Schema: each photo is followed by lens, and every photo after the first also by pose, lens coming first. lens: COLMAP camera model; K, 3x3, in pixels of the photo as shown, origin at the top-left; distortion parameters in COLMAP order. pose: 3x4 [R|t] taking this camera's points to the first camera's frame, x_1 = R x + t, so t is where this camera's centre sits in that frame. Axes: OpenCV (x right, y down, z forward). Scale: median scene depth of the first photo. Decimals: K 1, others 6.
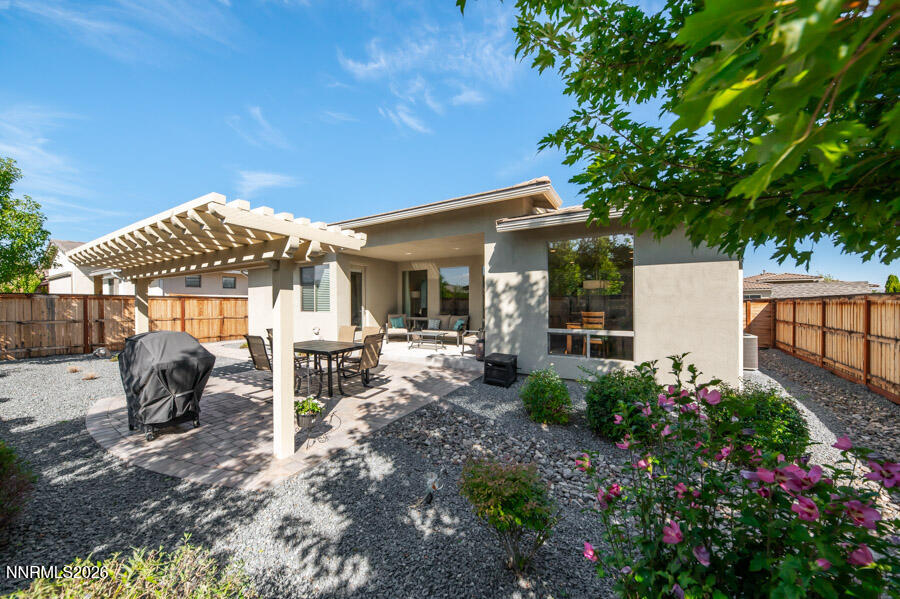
lens RADIAL K [[316.6, 0, 450.8], [0, 316.6, 302.0], [0, 0, 1]] dist [0.000834, -0.000045]
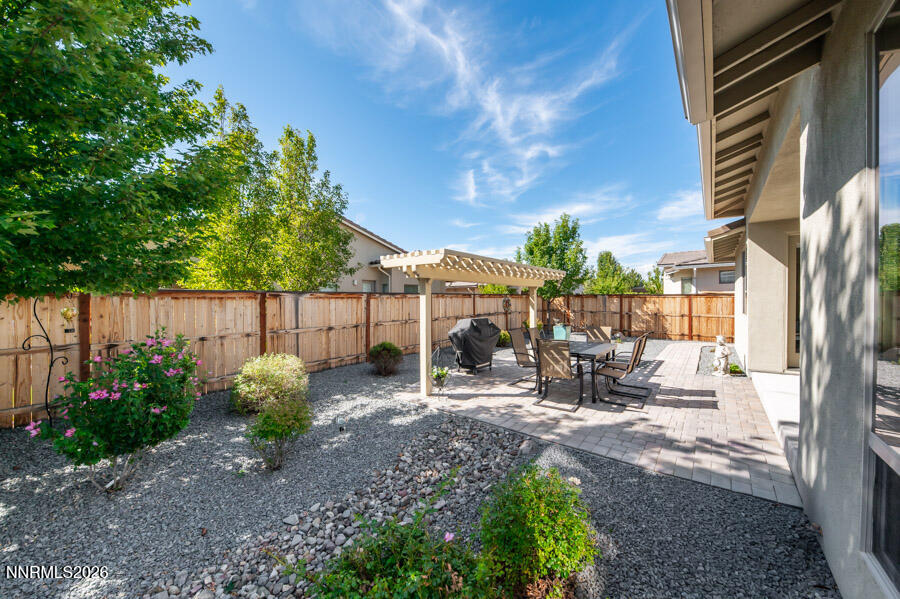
lens RADIAL K [[316.6, 0, 452.8], [0, 316.6, 300.8], [0, 0, 1]] dist [0.000834, -0.000045]
pose [[-0.162574, 0.009986, -0.986646, 0.753421], [0.000794, 0.999950, 0.009989, -0.016262], [0.986696, 0.000840, -0.162574, 0.975129]]
